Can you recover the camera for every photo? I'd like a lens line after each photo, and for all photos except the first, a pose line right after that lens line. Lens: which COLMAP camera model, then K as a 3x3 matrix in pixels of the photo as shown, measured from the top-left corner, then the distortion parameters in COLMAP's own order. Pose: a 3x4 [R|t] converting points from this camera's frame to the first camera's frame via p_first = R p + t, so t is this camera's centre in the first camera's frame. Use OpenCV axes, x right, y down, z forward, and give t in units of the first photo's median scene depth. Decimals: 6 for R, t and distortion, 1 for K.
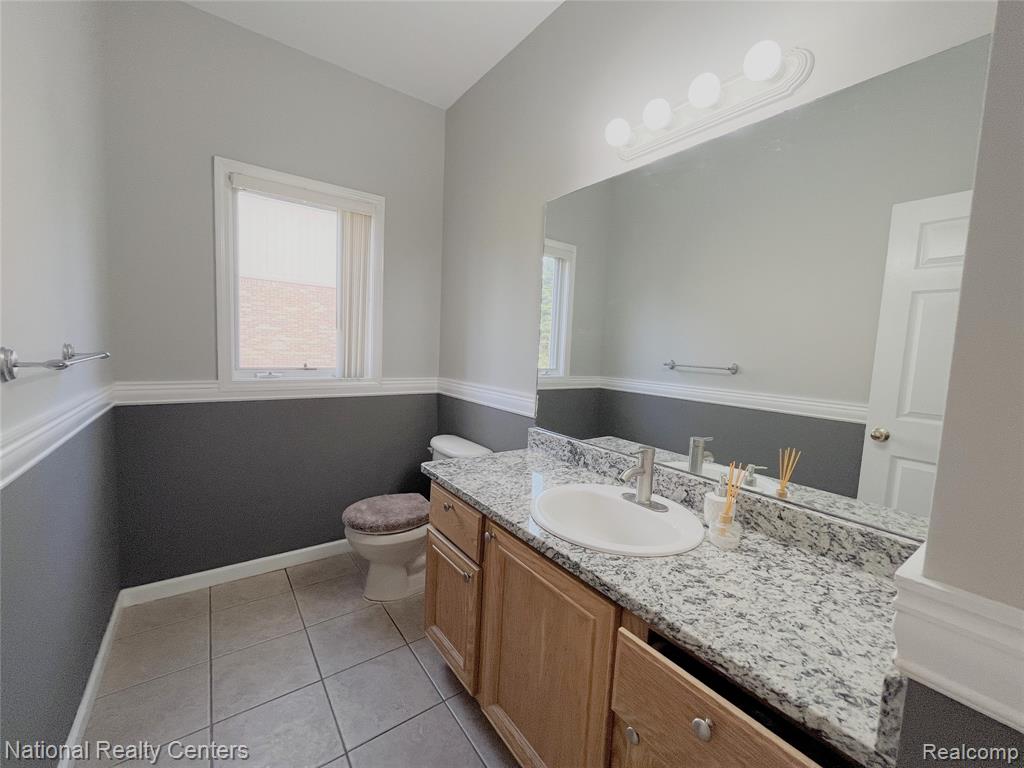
lens RADIAL K [[411.3, 0, 508.0], [0, 411.3, 385.5], [0, 0, 1]] dist [-0.003572, 0.000561]
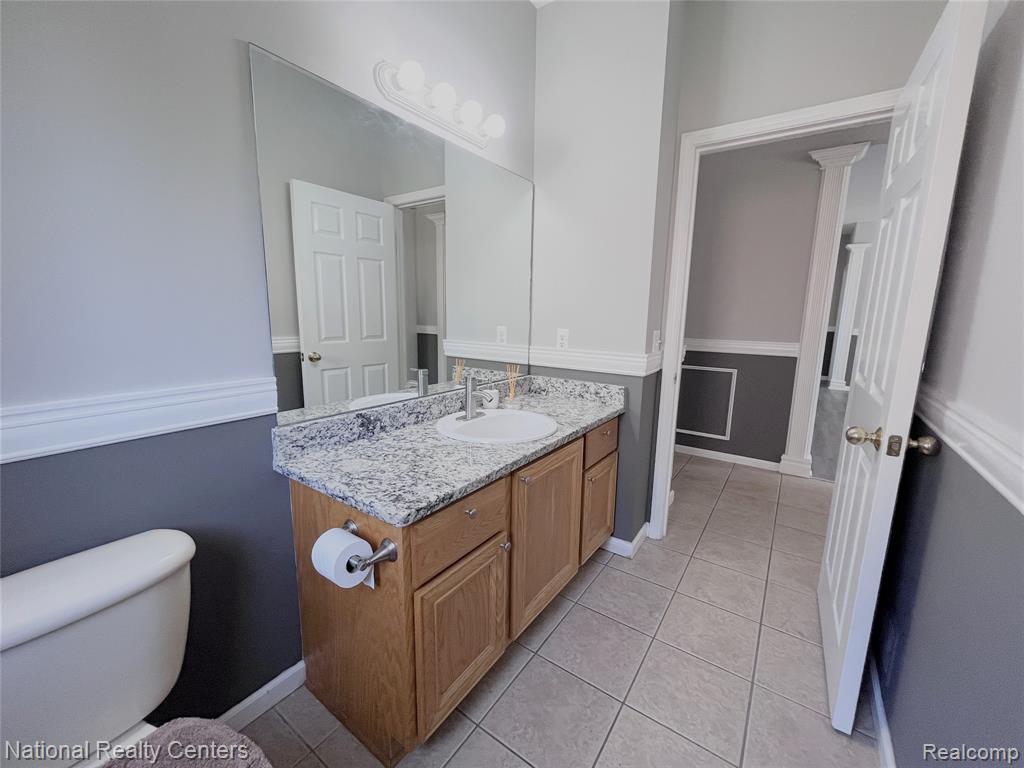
lens RADIAL K [[411.3, 0, 509.3], [0, 411.3, 379.7], [0, 0, 1]] dist [-0.003572, 0.000561]
pose [[-0.317946, -0.206890, 0.925260, -0.777356], [0.058414, 0.969773, 0.236916, -0.123879], [-0.946308, 0.129375, -0.296250, 1.040038]]
